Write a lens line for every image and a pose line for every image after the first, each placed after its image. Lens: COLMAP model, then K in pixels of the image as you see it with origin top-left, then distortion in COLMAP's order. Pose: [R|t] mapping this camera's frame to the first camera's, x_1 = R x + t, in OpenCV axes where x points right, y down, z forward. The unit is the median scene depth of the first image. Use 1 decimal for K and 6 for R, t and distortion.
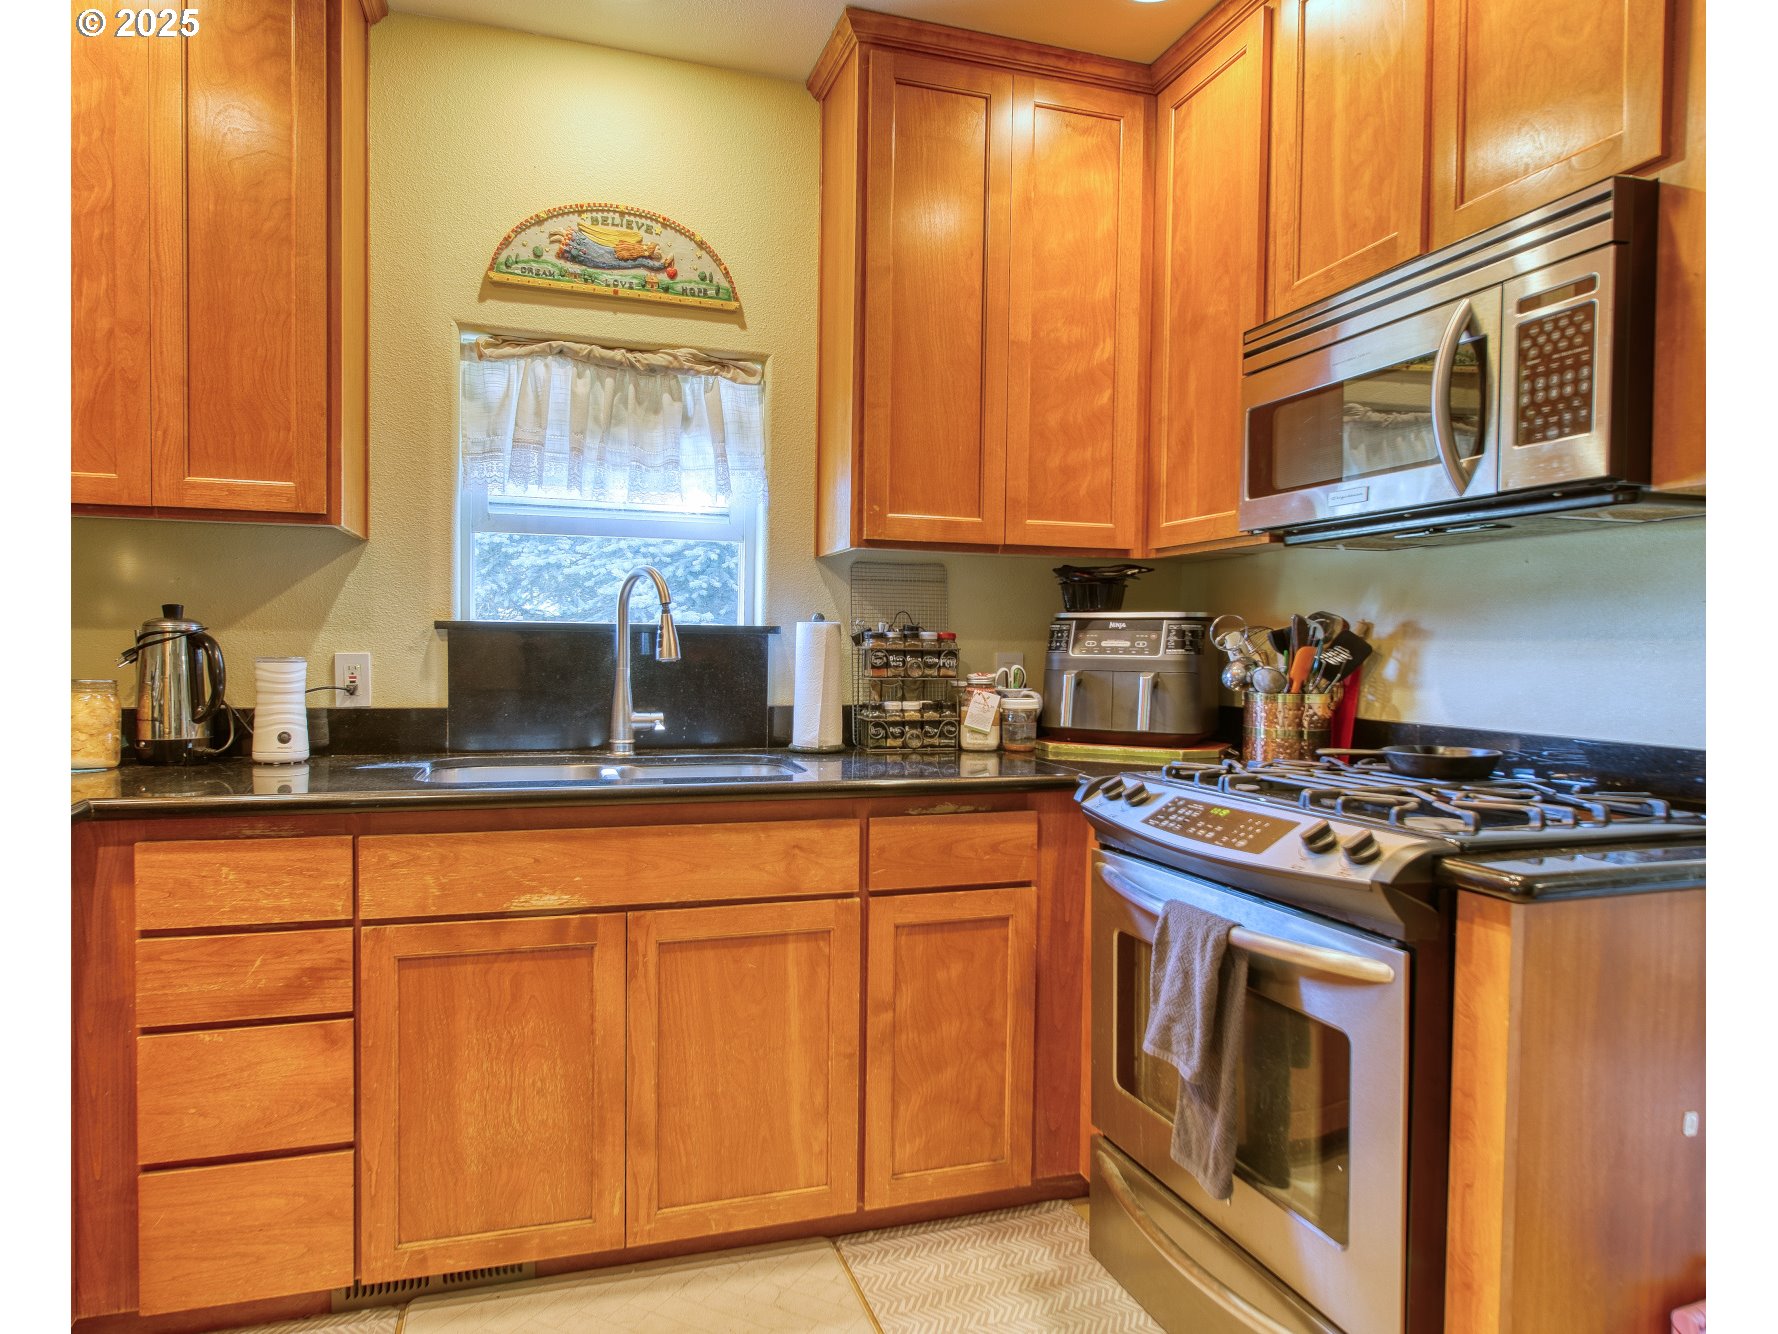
lens RADIAL K [[1112.1, 0, 888.9], [0, 1112.1, 670.4], [0, 0, 1]] dist [-0.007881, 0.000770]
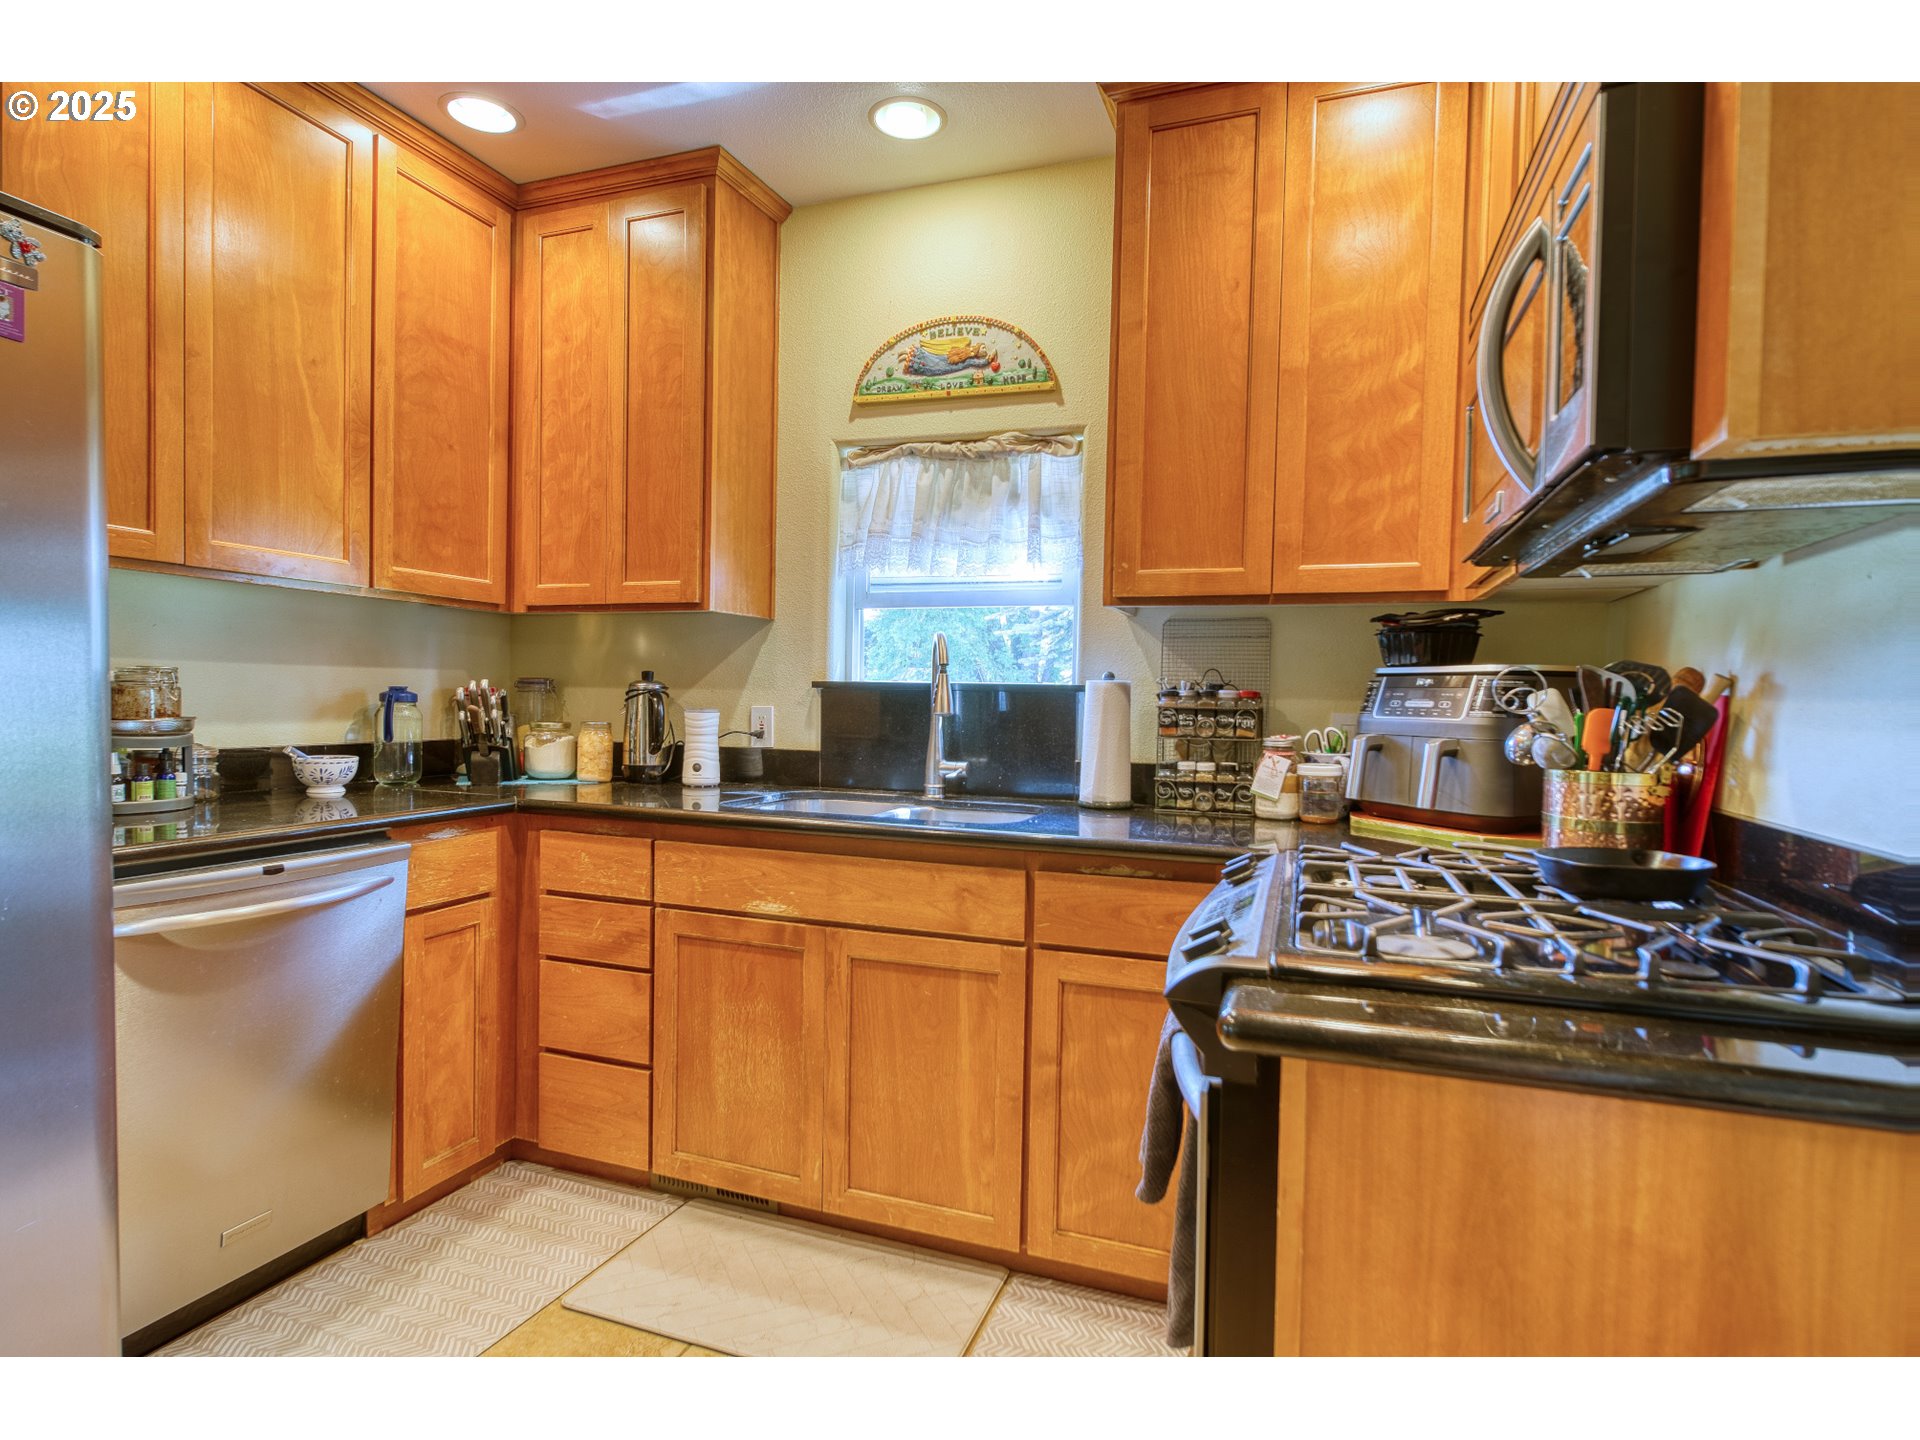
lens RADIAL K [[1044.1, 0, 952.1], [0, 1044.1, 721.2], [0, 0, 1]] dist [-0.007988, -0.001129]
pose [[0.779992, 0.017355, -0.625549, 0.461096], [-0.022482, 0.999747, -0.000297, -0.002708], [0.625385, 0.014295, 0.780185, 0.178297]]
